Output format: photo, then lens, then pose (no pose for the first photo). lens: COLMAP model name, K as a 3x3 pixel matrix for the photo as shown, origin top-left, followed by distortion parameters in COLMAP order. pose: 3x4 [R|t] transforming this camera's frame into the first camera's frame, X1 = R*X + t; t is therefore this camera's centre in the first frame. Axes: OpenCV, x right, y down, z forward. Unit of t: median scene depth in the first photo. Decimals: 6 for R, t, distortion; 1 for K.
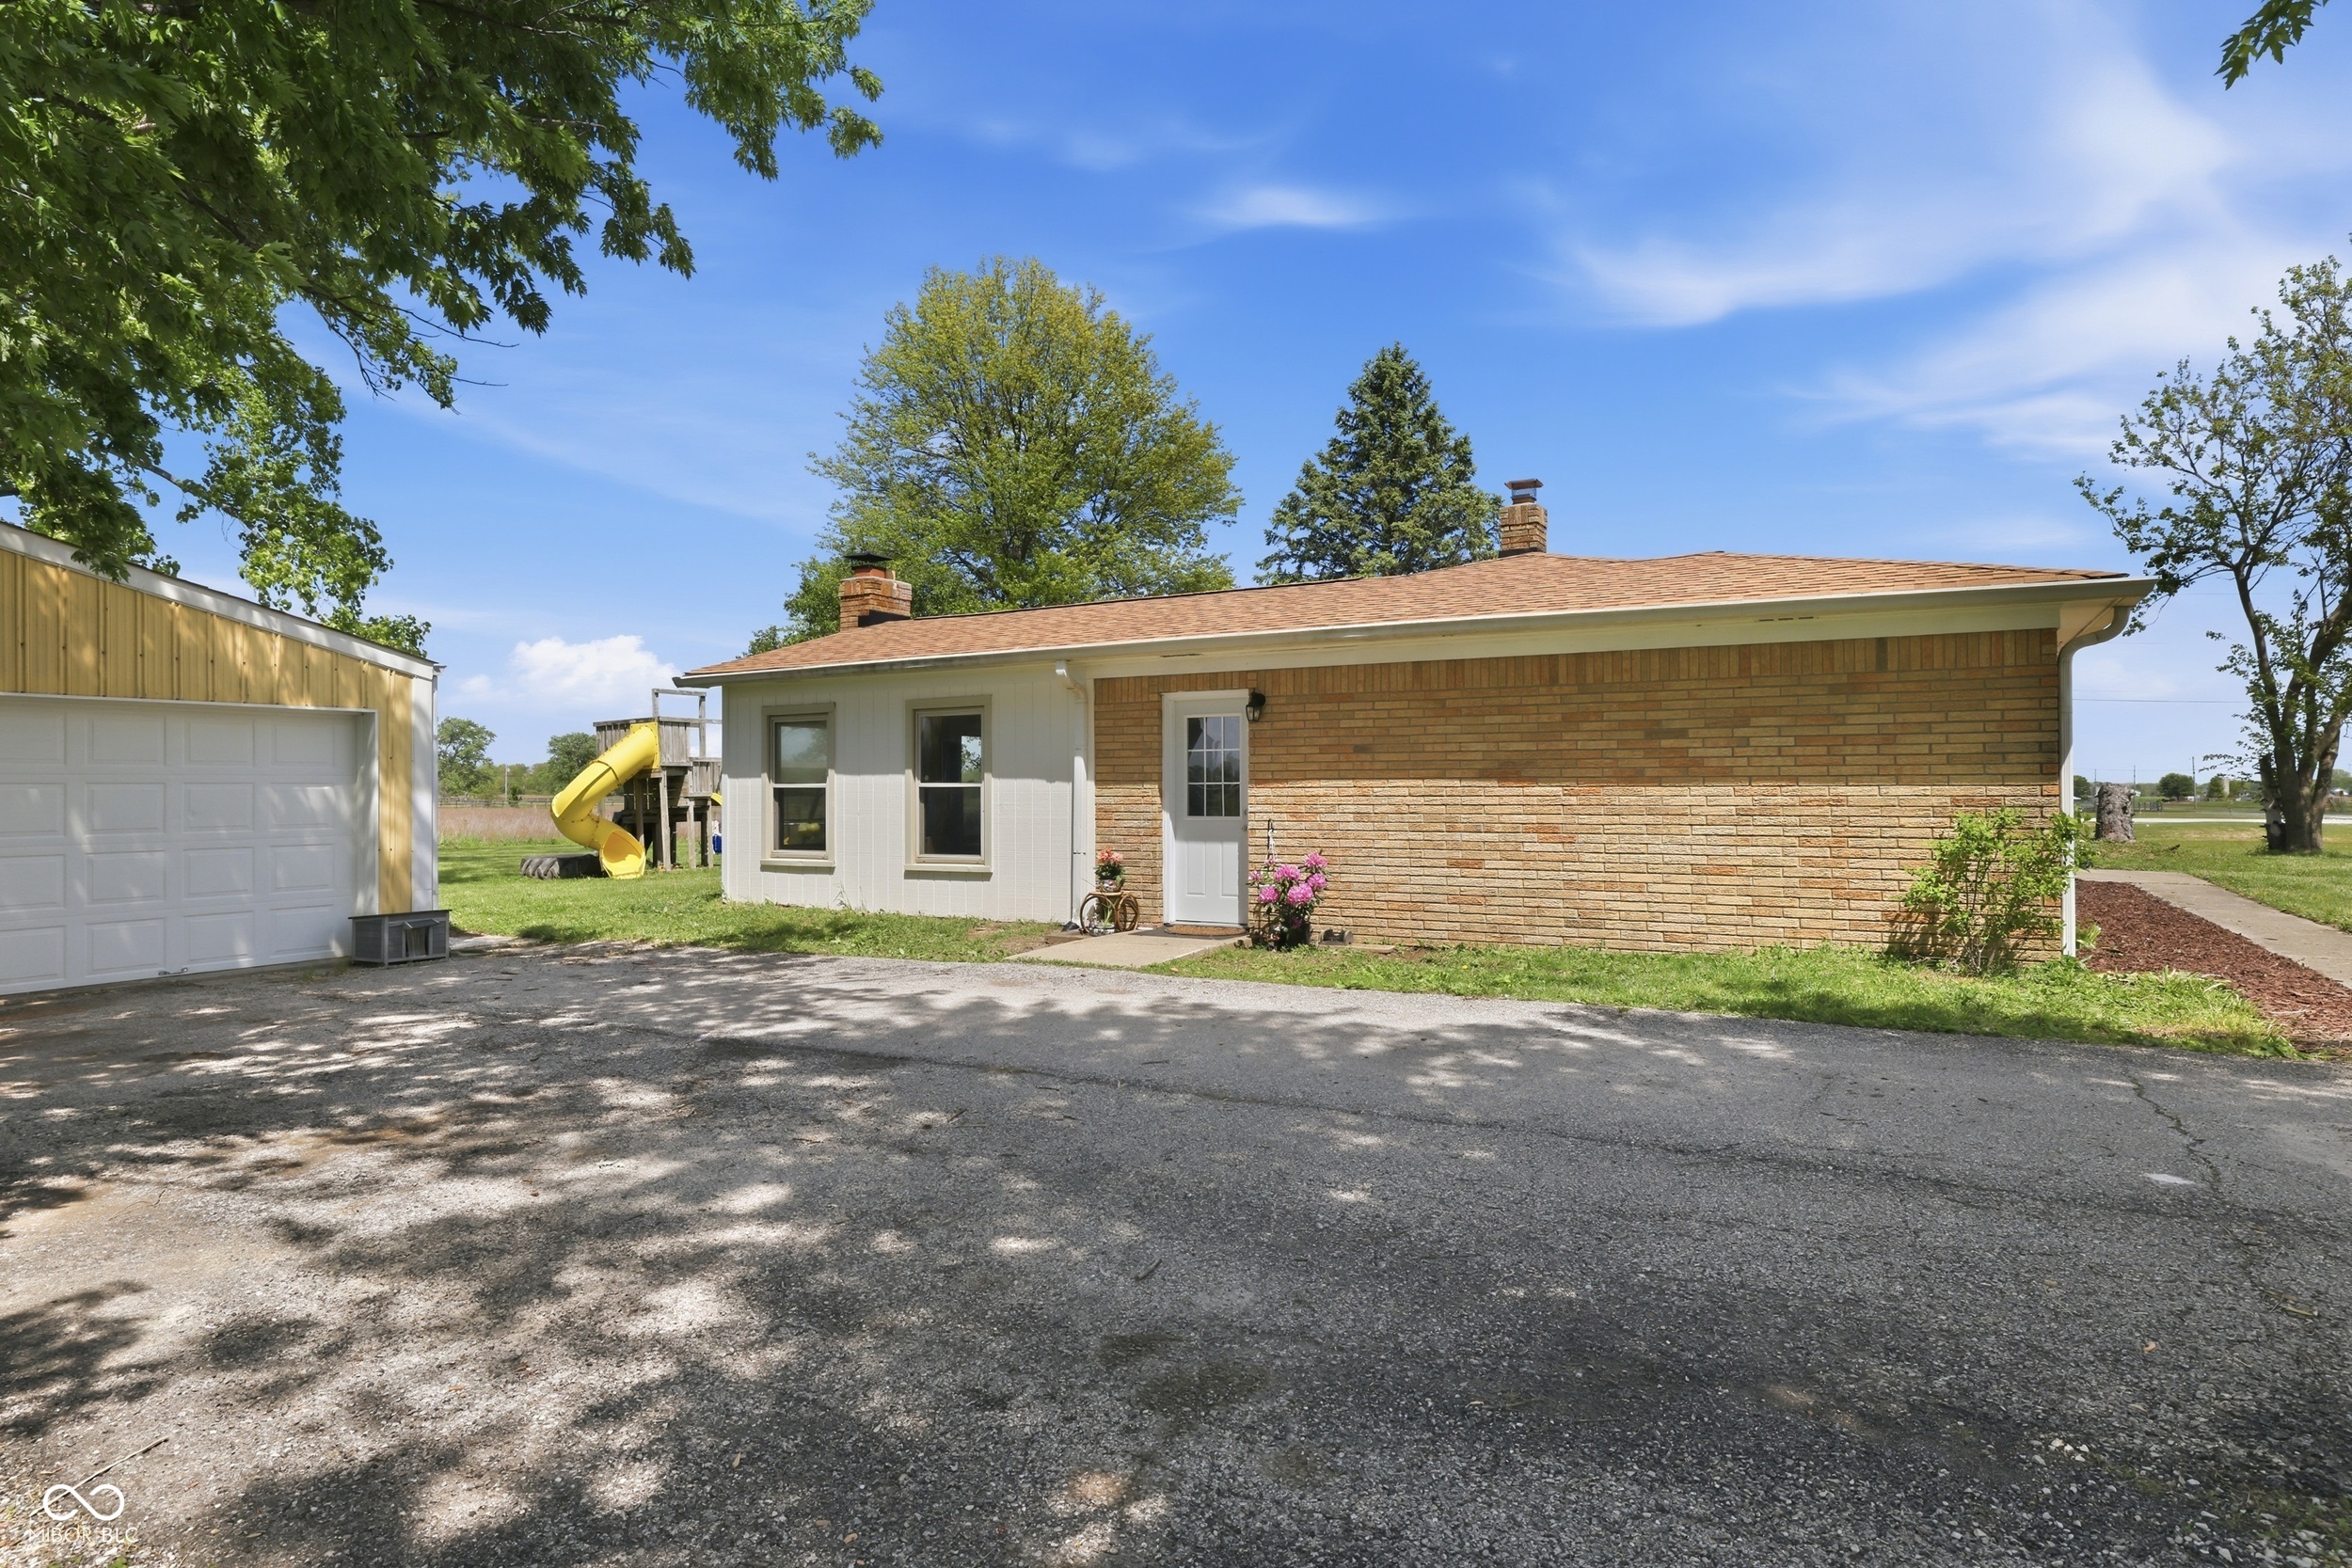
lens RADIAL K [[1302.1, 0, 1166.9], [0, 1302.1, 809.7], [0, 0, 1]] dist [0.006850, 0.002217]
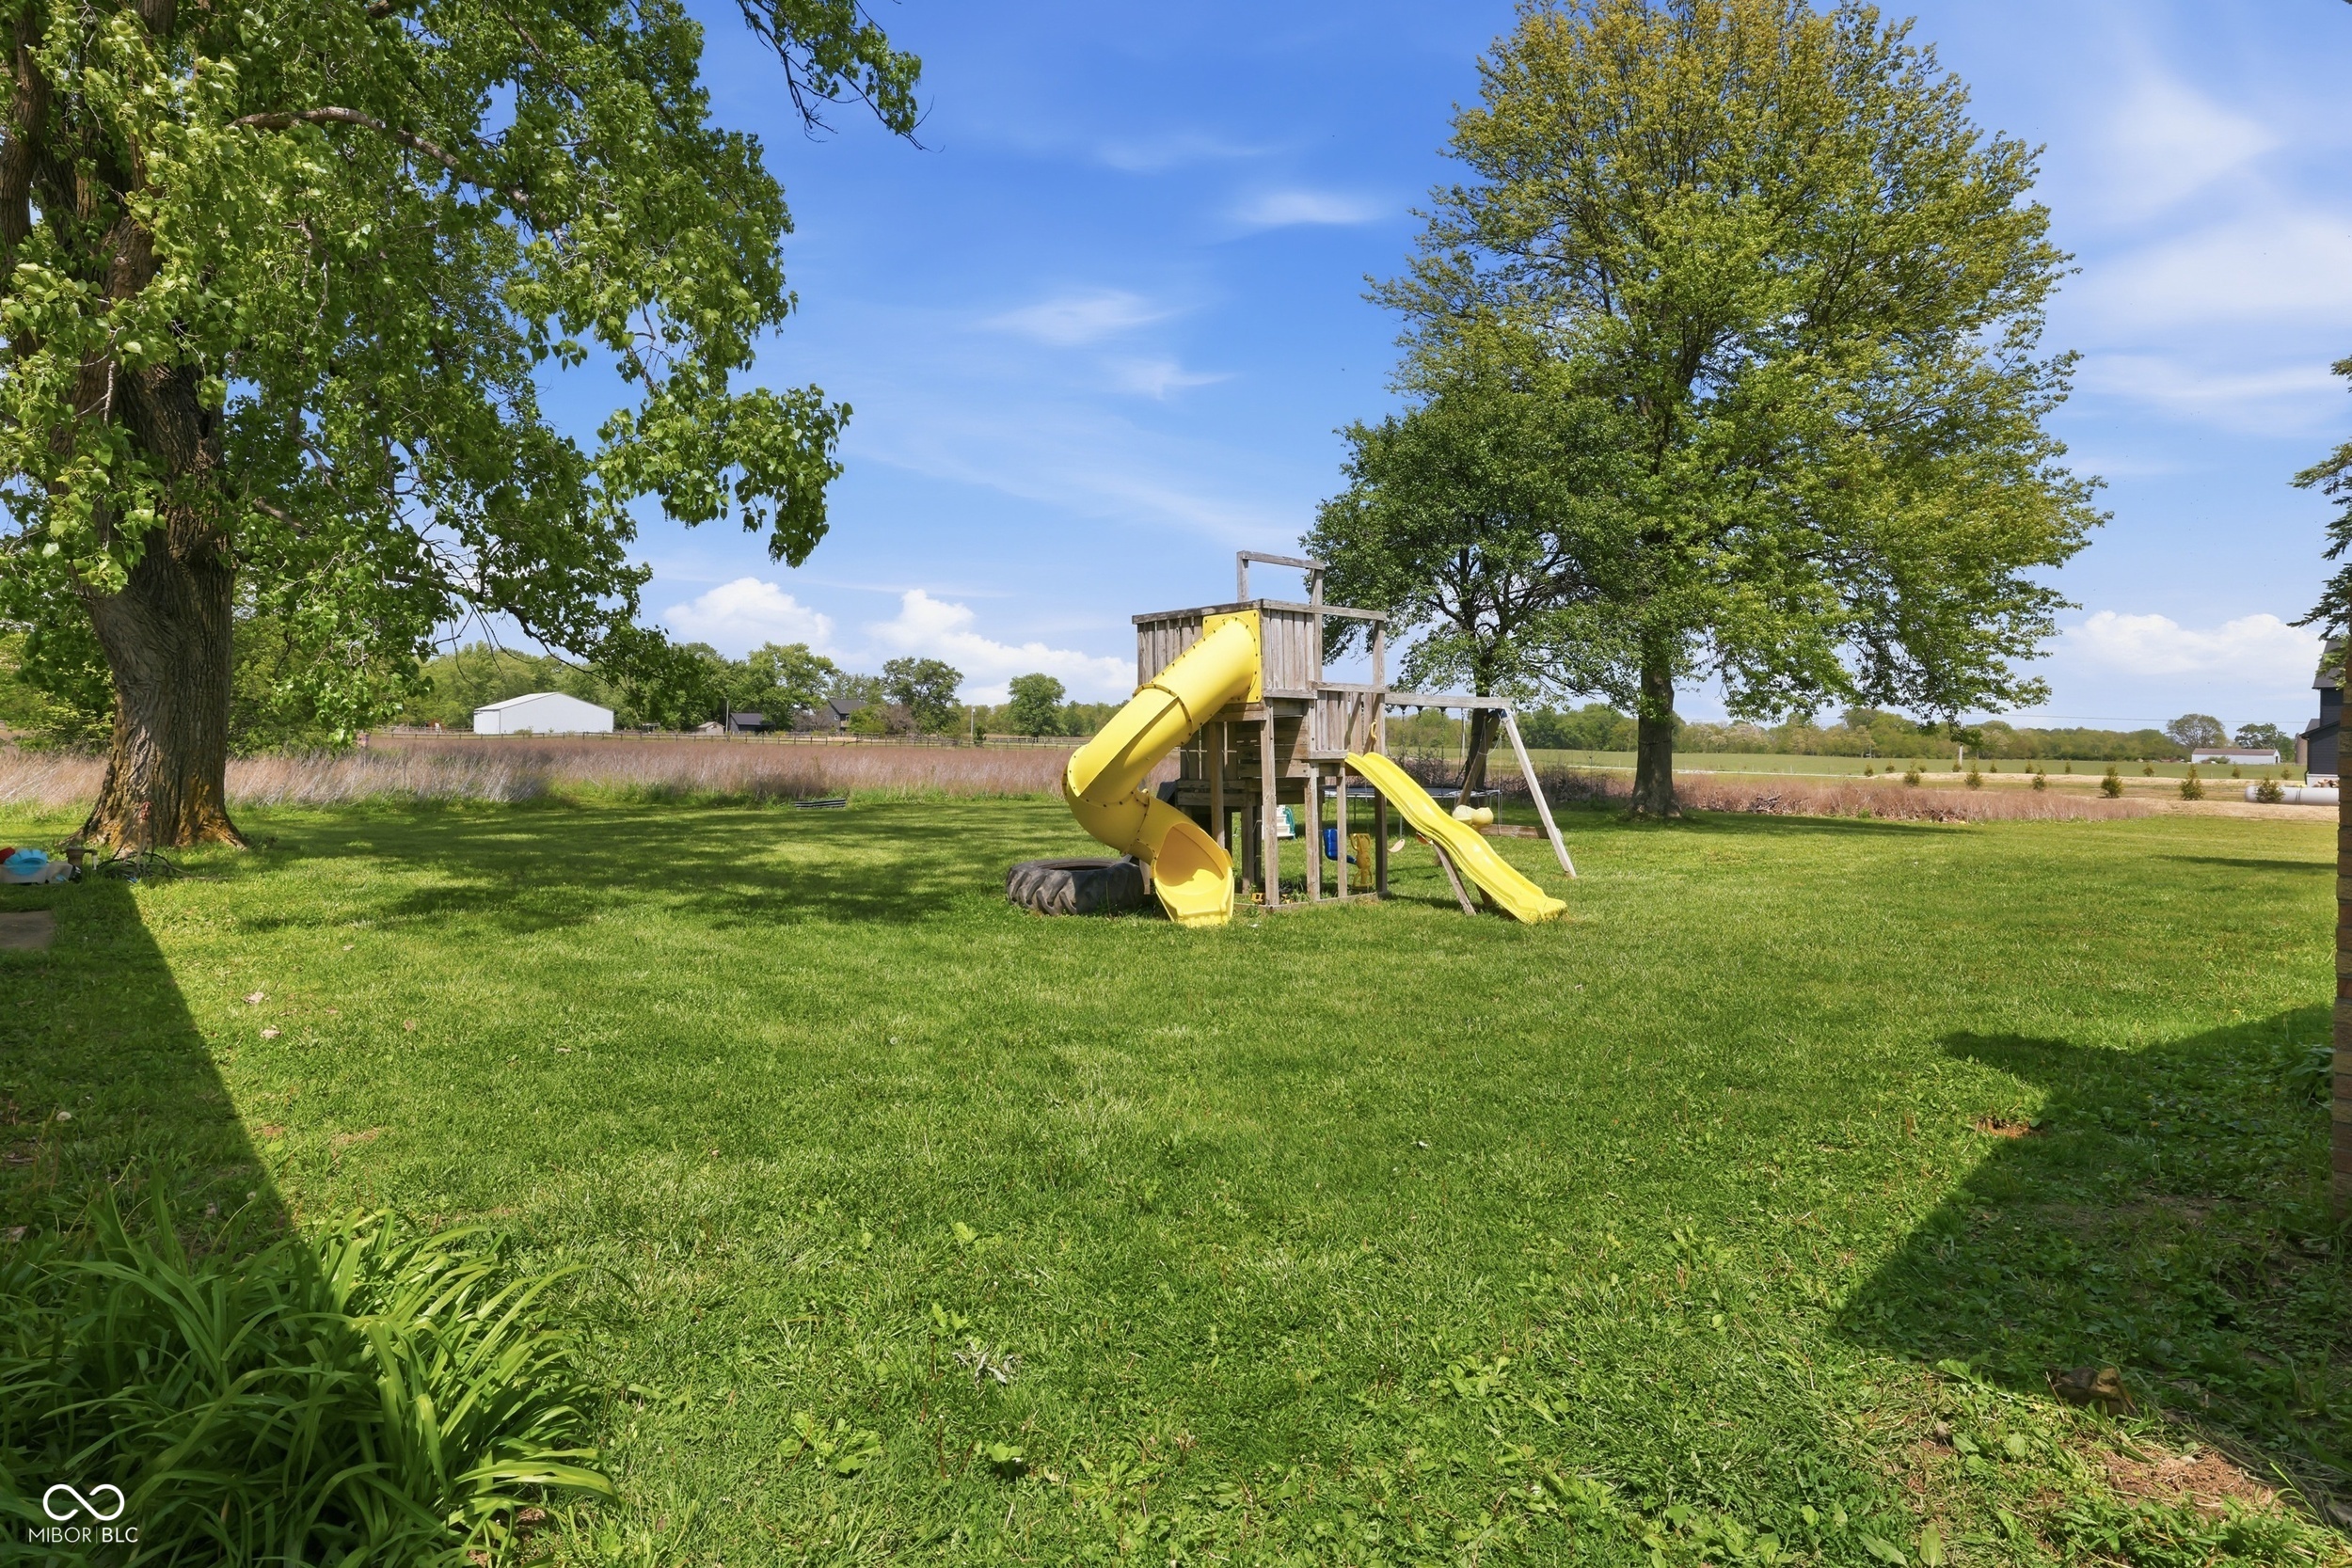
lens RADIAL K [[1302.1, 0, 1177.6], [0, 1302.1, 764.6], [0, 0, 1]] dist [0.006850, 0.002217]
pose [[0.951862, 0.018372, -0.305974, -0.260310], [-0.015639, 0.999813, 0.011382, -0.012356], [0.306126, -0.006049, 0.951972, 0.500821]]
